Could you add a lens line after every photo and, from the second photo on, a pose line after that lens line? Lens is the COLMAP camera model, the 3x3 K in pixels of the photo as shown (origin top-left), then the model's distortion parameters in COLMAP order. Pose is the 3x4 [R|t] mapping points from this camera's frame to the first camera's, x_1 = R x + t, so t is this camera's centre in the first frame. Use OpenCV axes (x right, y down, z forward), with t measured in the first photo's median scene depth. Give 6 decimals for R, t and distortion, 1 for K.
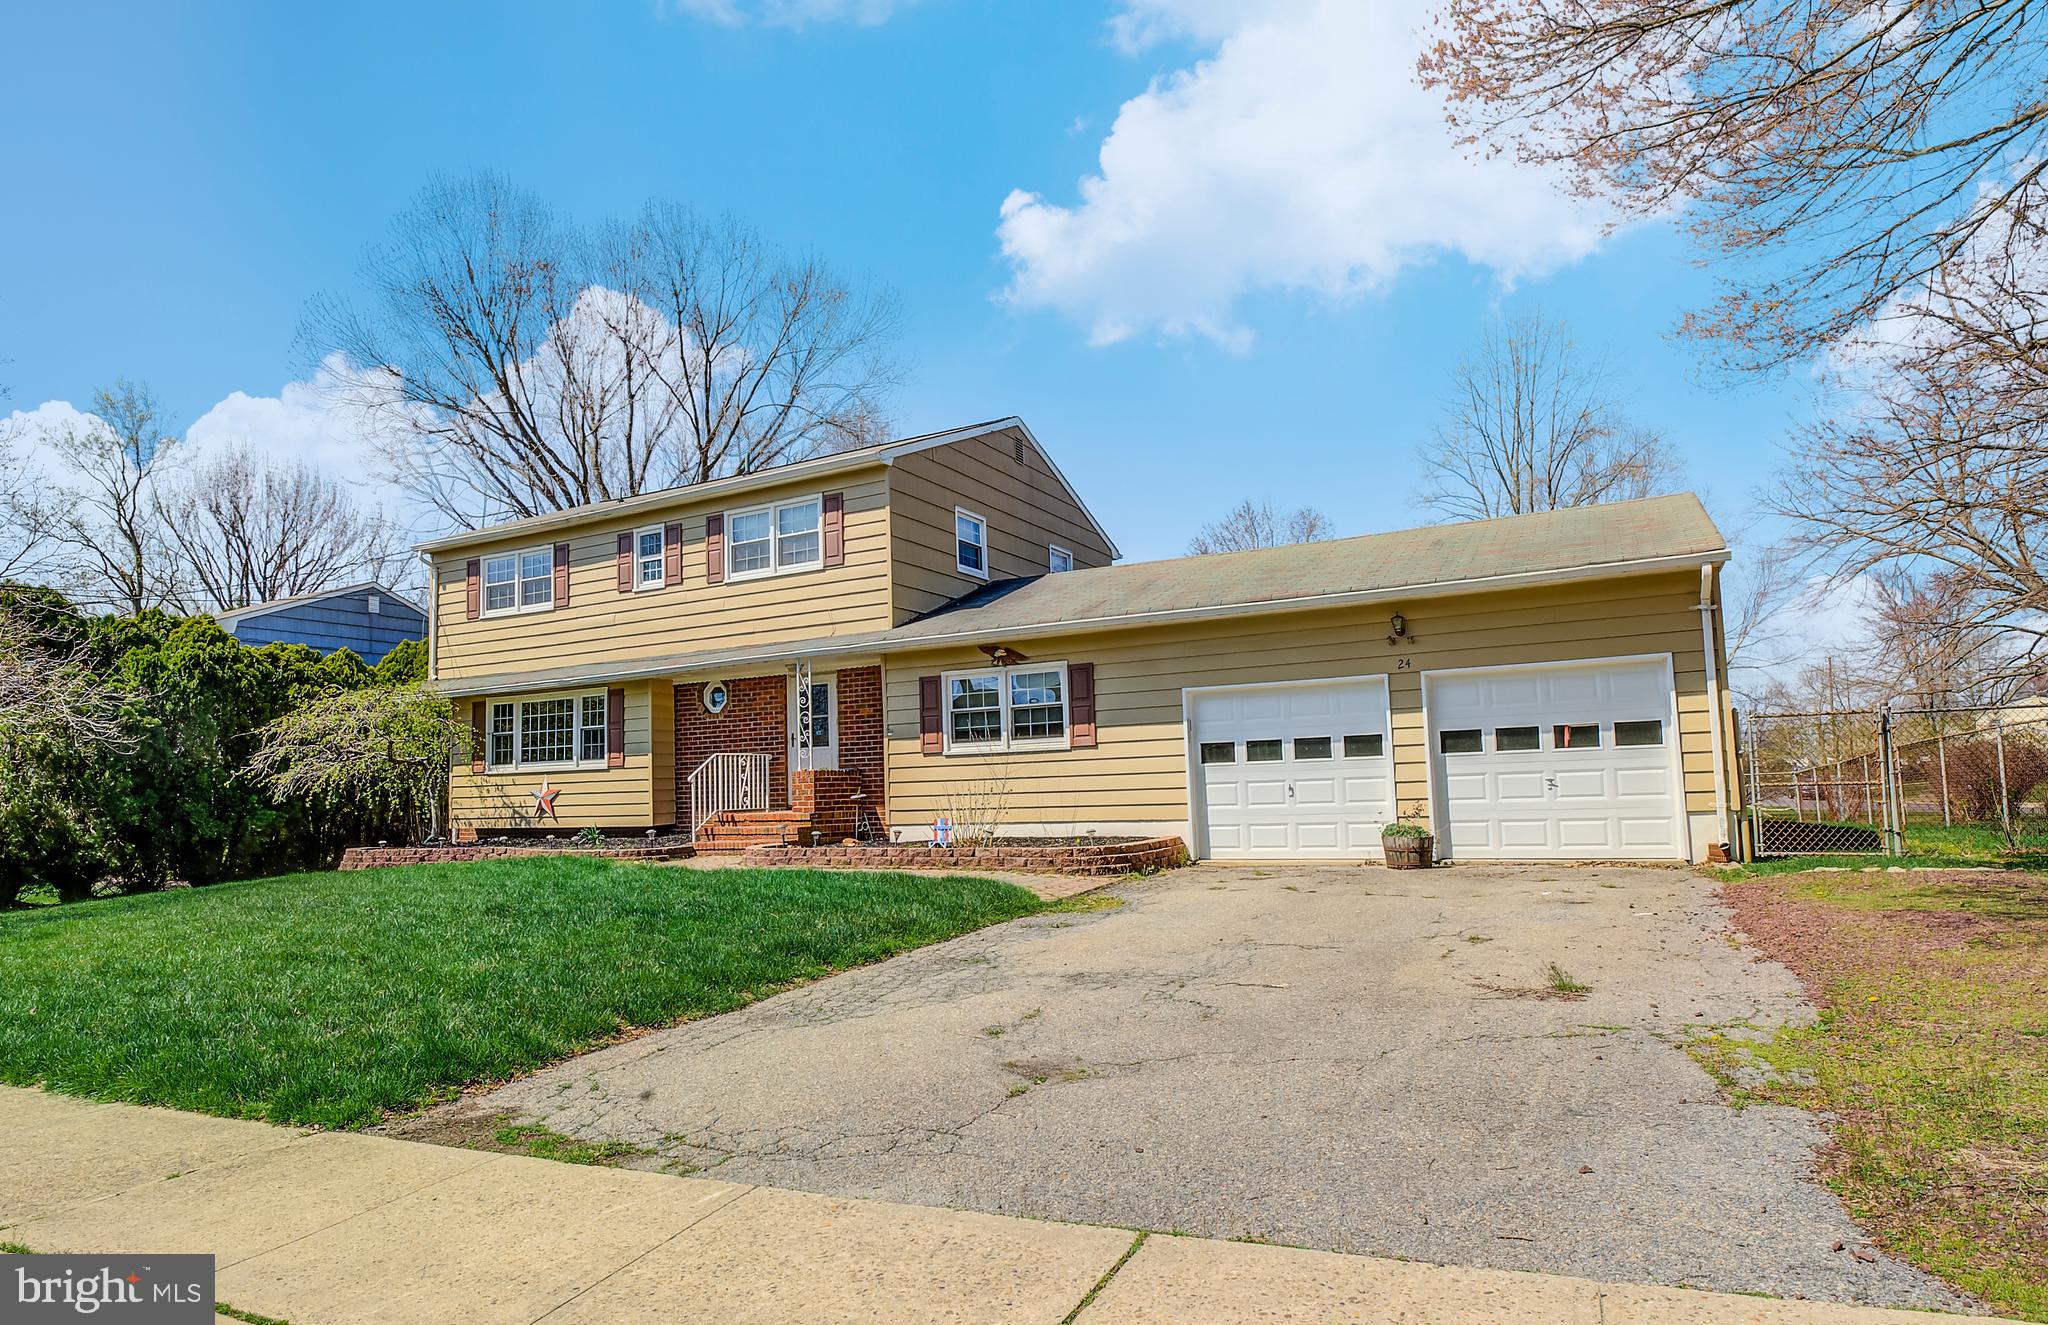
lens RADIAL K [[1042.6, 0, 1096.6], [0, 1042.6, 735.7], [0, 0, 1]] dist [-0.012088, -0.000103]
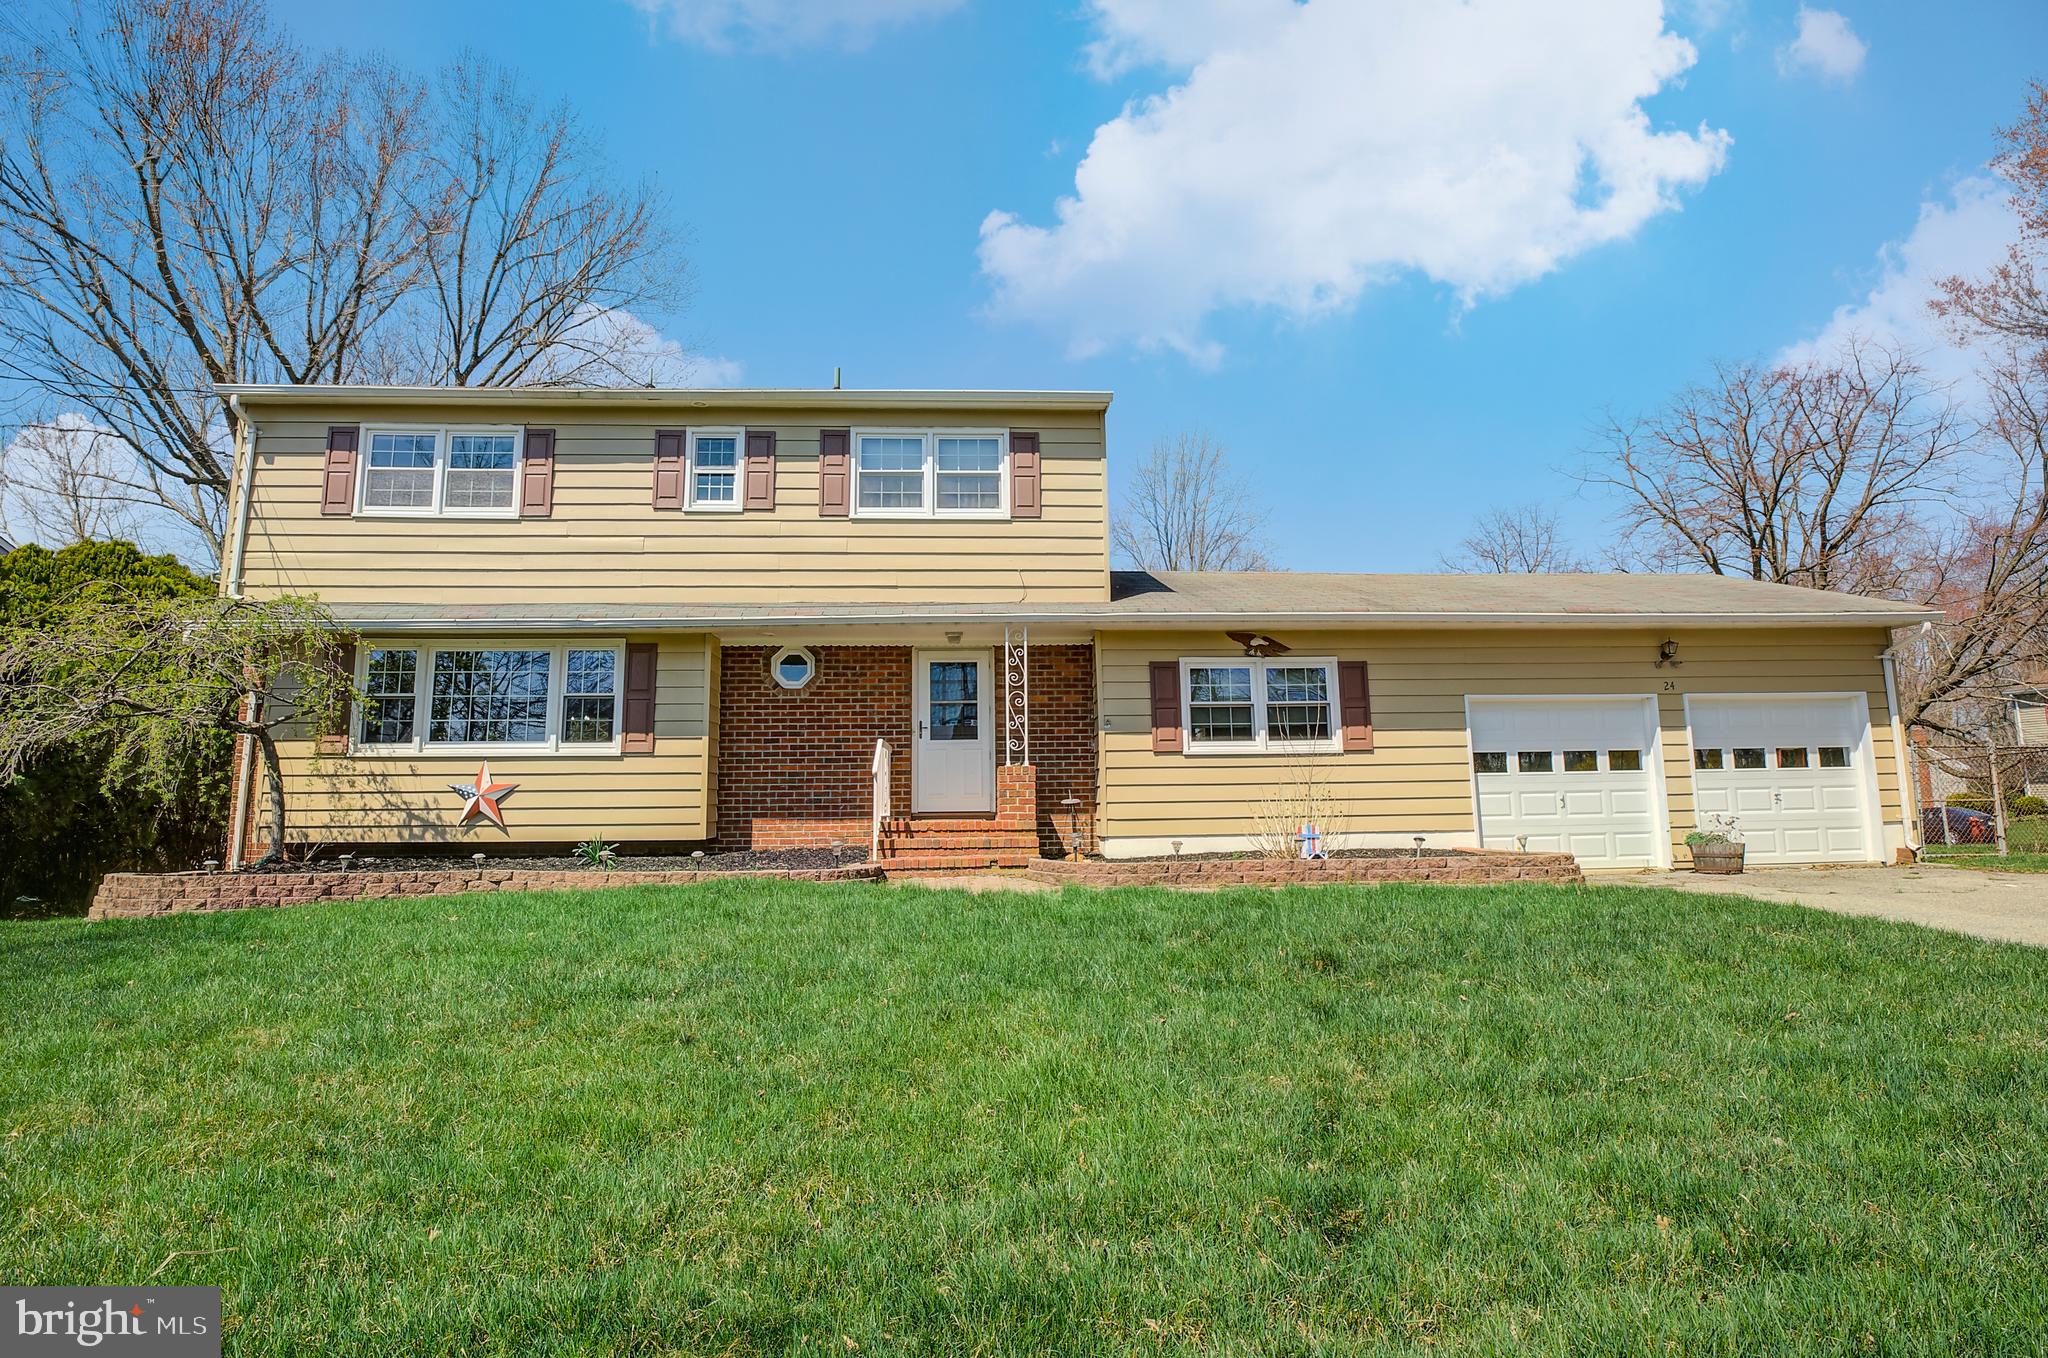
lens RADIAL K [[1037.0, 0, 1028.2], [0, 1037.0, 669.5], [0, 0, 1]] dist [-0.025866, -0.001797]
pose [[0.877520, 0.079821, 0.472851, -0.620329], [-0.038616, 0.994609, -0.096236, 0.033467], [-0.477983, 0.066190, 0.875872, 0.291331]]
